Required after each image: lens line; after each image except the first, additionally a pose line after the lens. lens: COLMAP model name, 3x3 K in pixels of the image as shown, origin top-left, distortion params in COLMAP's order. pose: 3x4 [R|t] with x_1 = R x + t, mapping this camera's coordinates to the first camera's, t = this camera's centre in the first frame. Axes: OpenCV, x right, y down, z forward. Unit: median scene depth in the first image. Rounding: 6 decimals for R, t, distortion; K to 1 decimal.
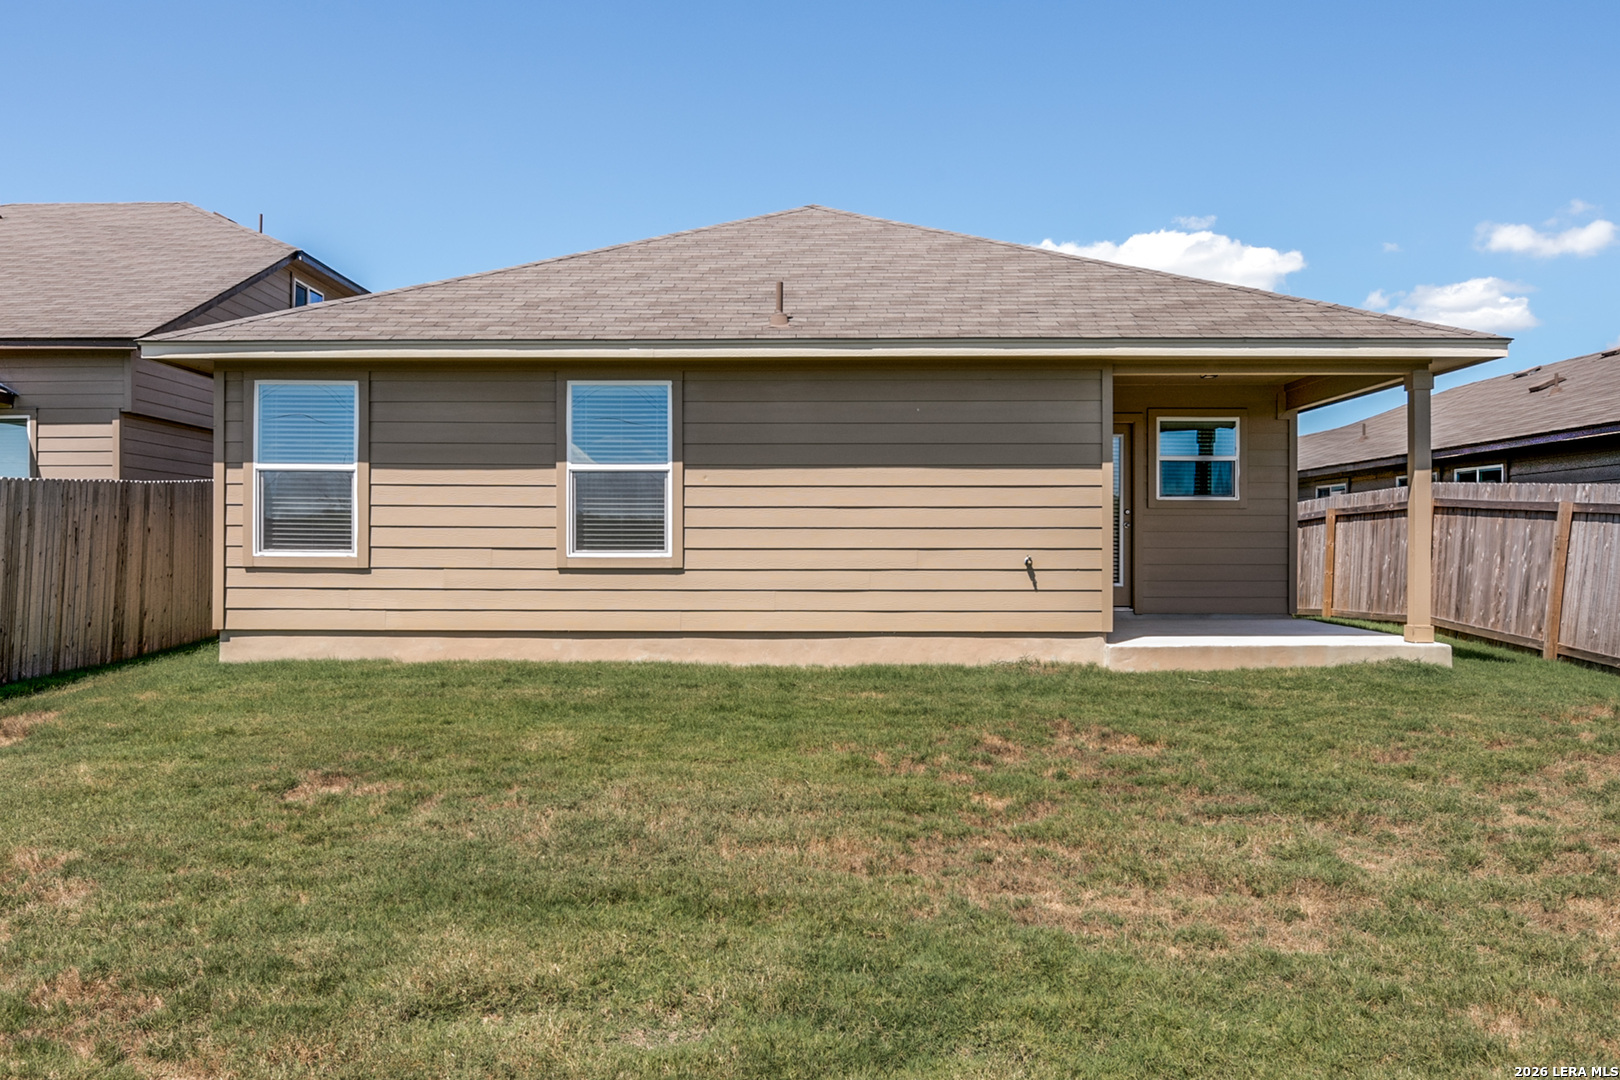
lens RADIAL K [[763.3, 0, 810.0], [0, 763.3, 540.0], [0, 0, 1]] dist [-0.016098, -0.000305]
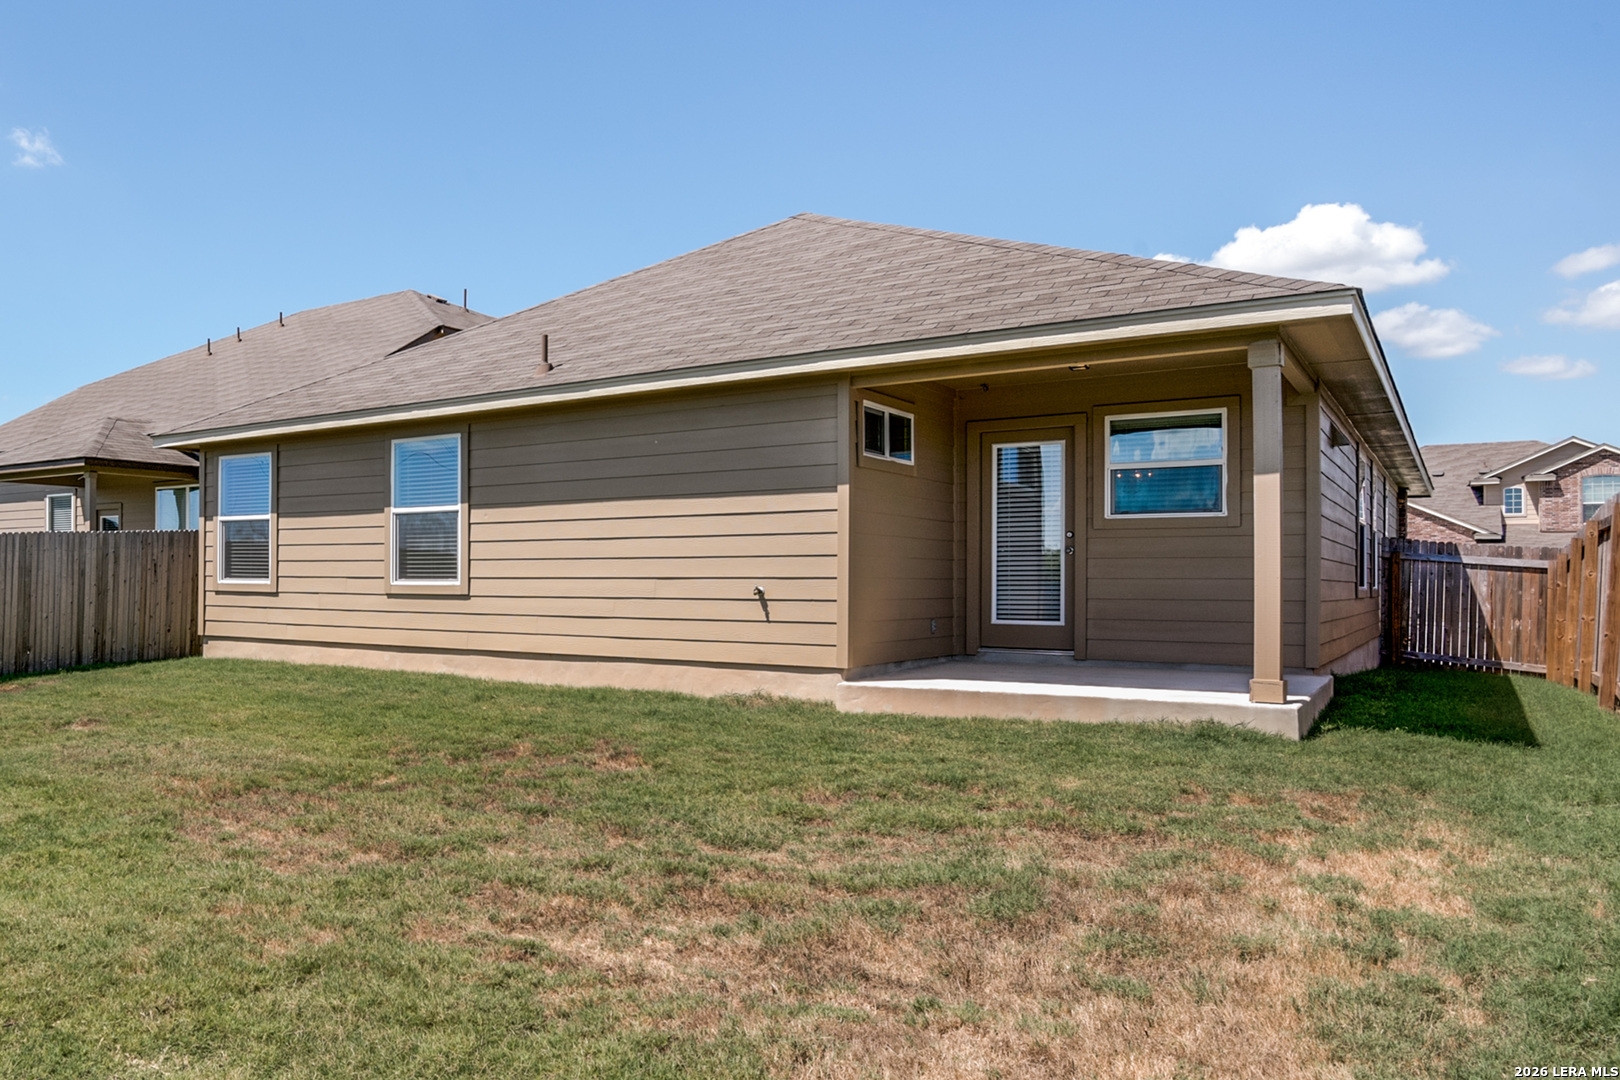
lens RADIAL K [[907.7, 0, 809.8], [0, 907.7, 573.2], [0, 0, 1]] dist [-0.030747, 0.000042]
pose [[0.899730, -0.002299, -0.436440, 0.891834], [0.003624, 0.999991, 0.002202, 0.003145], [0.436431, -0.003563, 0.899730, -0.005977]]
